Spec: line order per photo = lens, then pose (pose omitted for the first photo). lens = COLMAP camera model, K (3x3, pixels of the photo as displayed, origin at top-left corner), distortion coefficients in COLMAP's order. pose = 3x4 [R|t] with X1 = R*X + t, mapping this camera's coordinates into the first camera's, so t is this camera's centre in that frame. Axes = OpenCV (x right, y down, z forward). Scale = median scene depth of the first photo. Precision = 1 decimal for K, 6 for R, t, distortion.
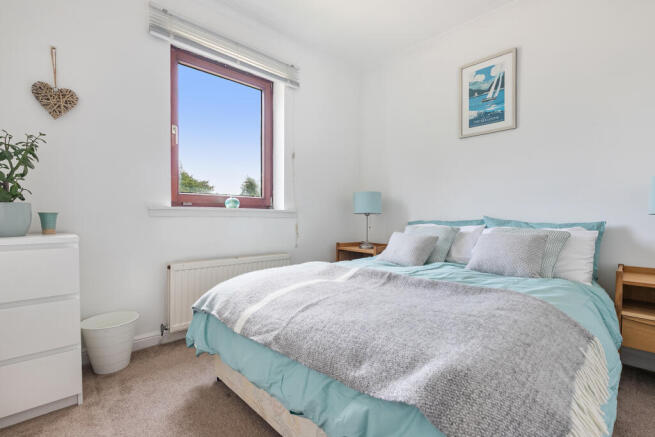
lens RADIAL K [[299.3, 0, 325.1], [0, 299.3, 217.9], [0, 0, 1]] dist [-0.001210, 0.000207]
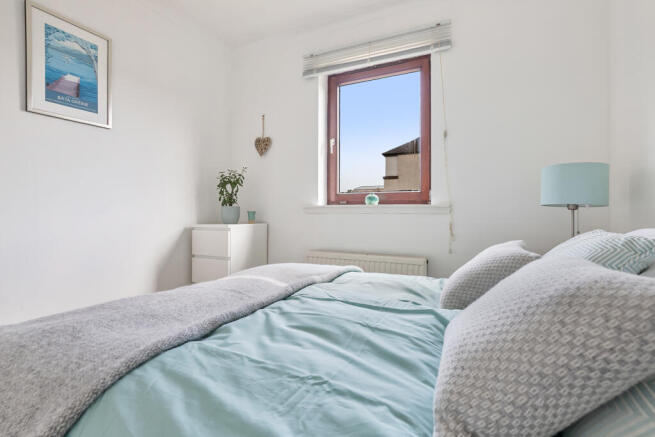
lens RADIAL K [[290.4, 0, 328.5], [0, 290.4, 203.4], [0, 0, 1]] dist [-0.001441, -0.000047]
pose [[0.395825, -0.037711, -0.917551, 0.520879], [-0.000052, 0.999156, -0.041087, 0.003143], [0.918326, 0.016311, 0.395489, 0.477624]]
